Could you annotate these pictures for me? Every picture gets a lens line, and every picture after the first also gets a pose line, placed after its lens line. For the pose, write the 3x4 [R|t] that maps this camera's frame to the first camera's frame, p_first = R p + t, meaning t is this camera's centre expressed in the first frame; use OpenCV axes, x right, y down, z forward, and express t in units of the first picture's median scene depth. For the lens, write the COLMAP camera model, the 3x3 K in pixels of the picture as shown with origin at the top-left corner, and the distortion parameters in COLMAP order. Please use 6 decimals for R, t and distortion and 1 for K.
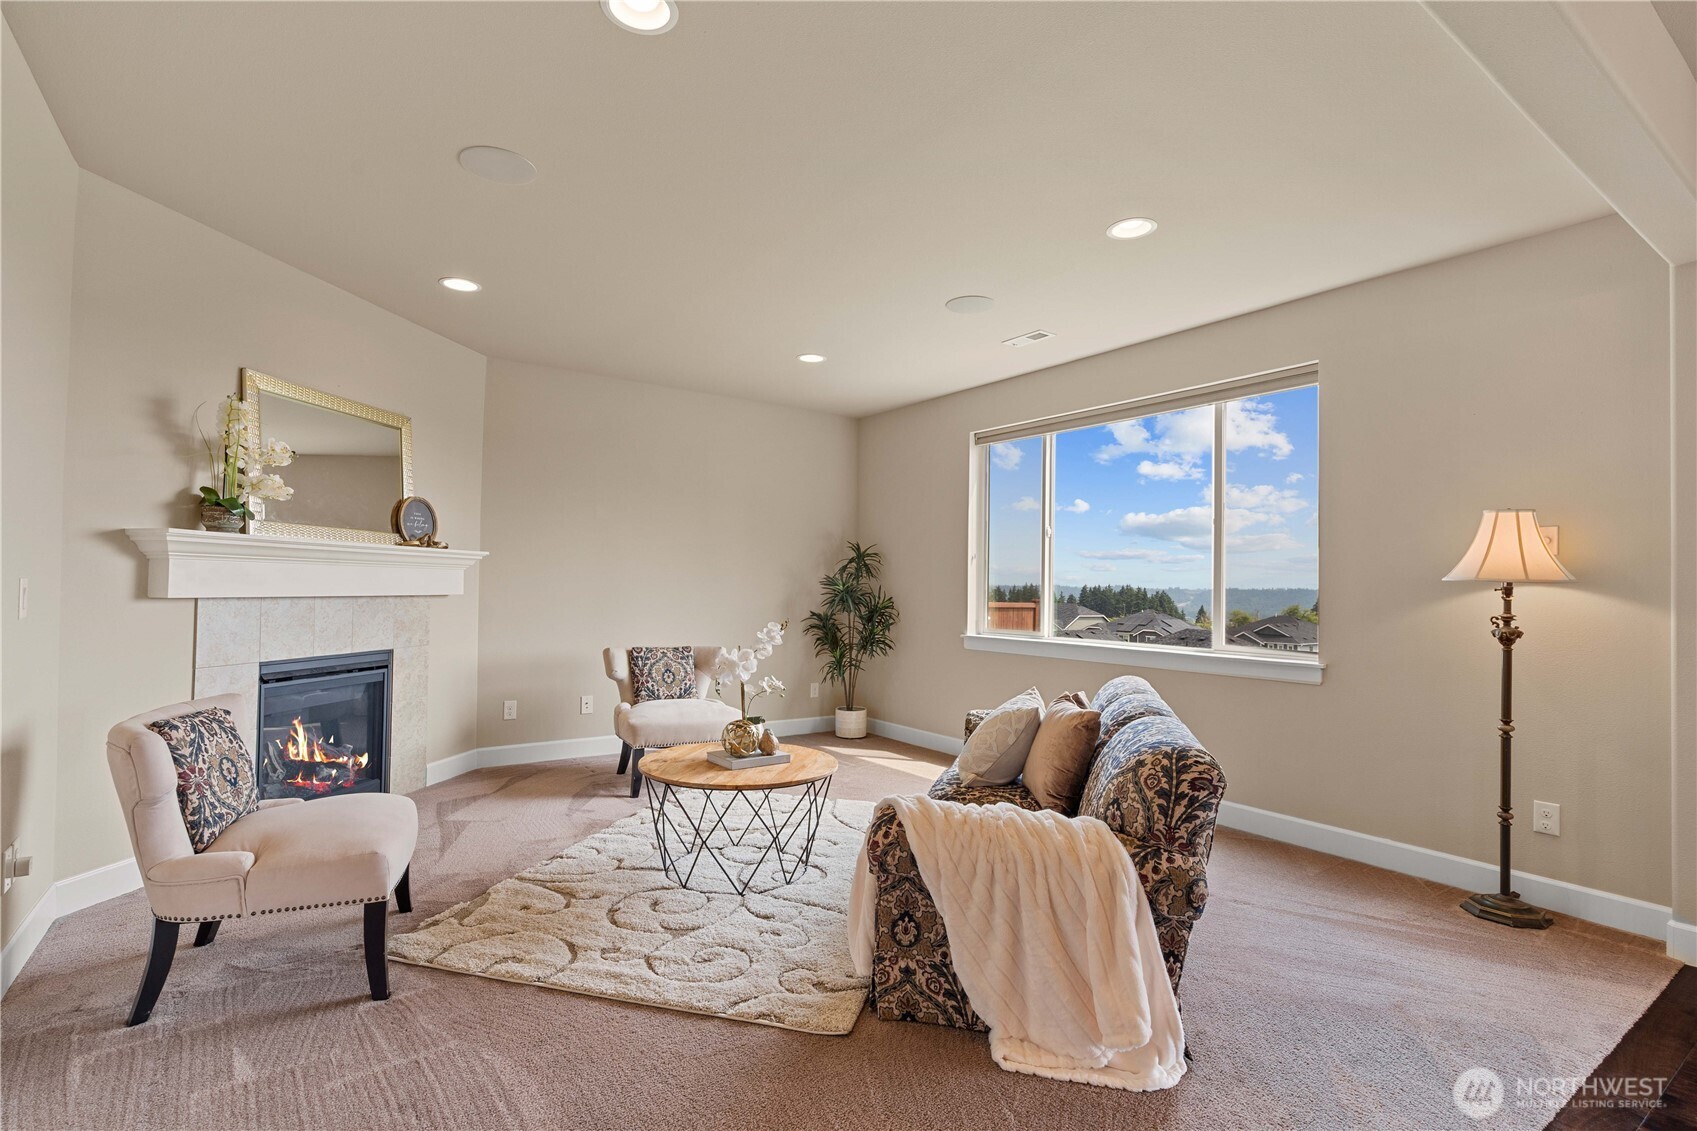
lens RADIAL K [[777.8, 0, 832.3], [0, 777.8, 577.1], [0, 0, 1]] dist [-0.004089, 0.001750]
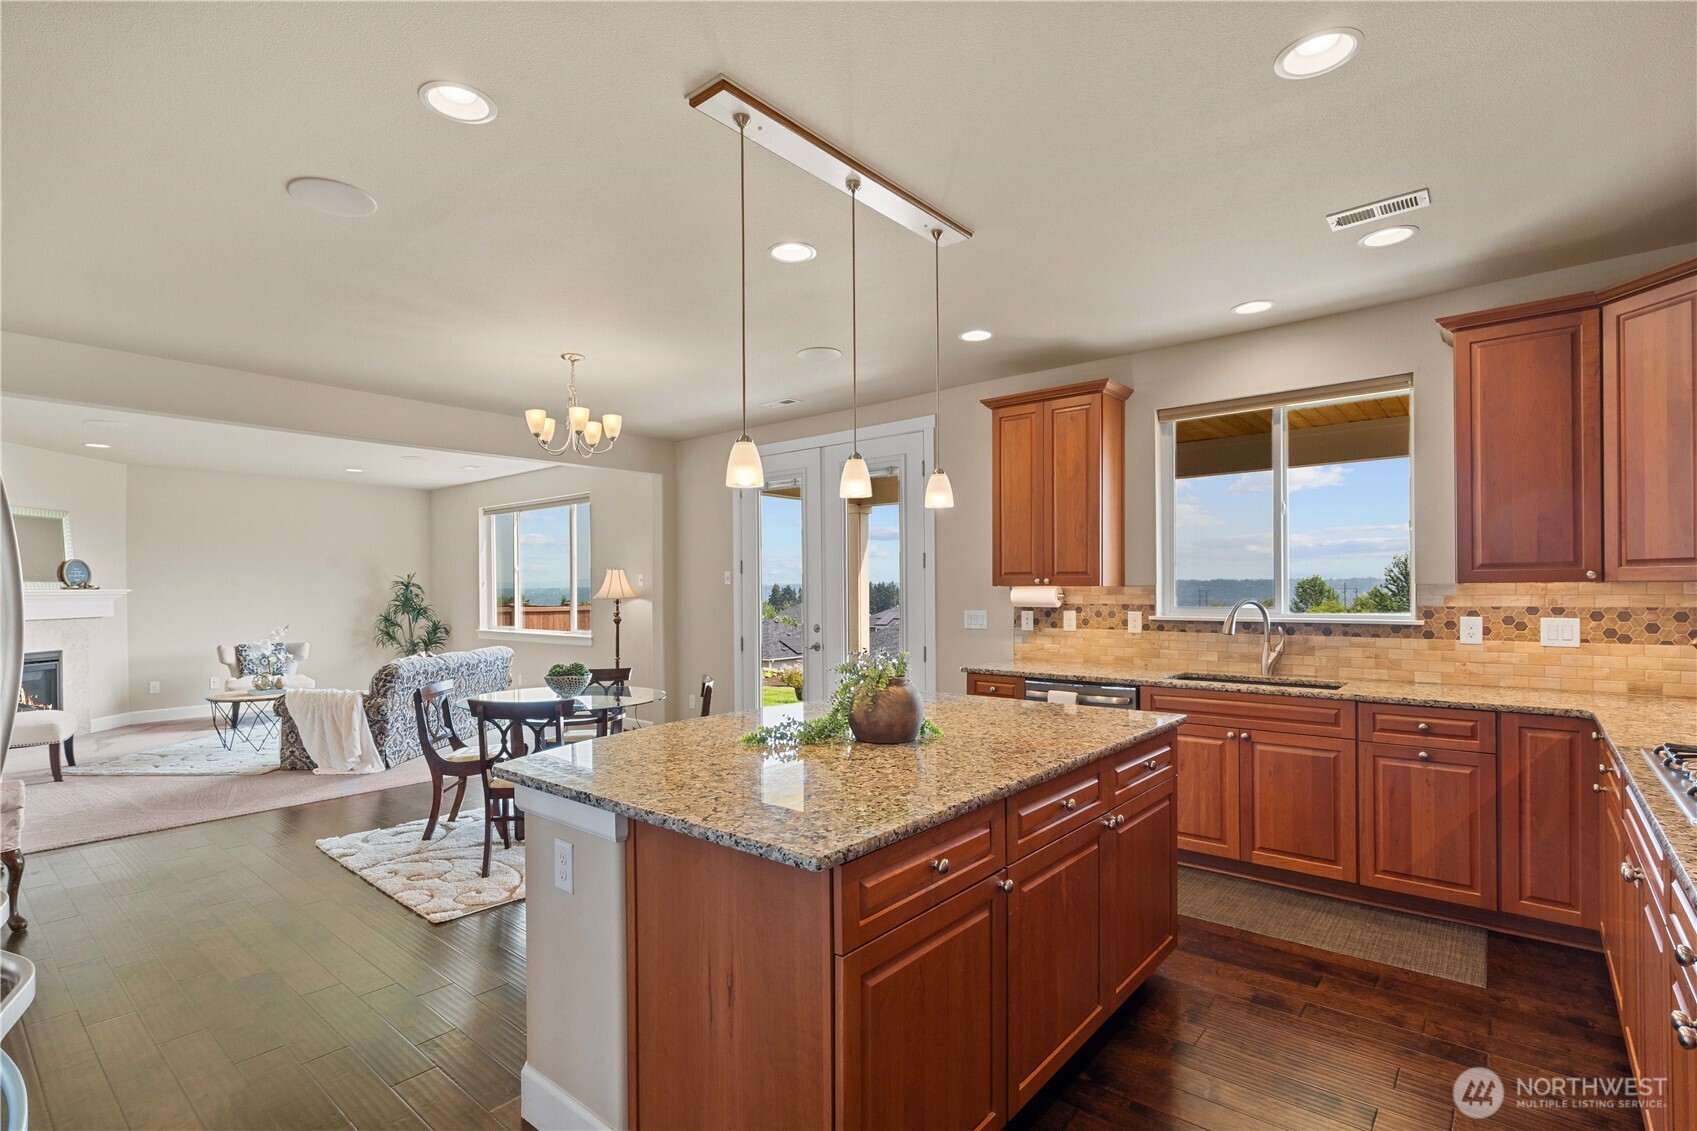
lens RADIAL K [[808.5, 0, 837.5], [0, 808.5, 592.8], [0, 0, 1]] dist [0.001812, 0.001830]
pose [[0.969857, -0.025480, 0.242337, 0.782778], [0.020063, 0.999491, 0.024794, -0.050740], [-0.242846, -0.019185, 0.969875, -1.354639]]
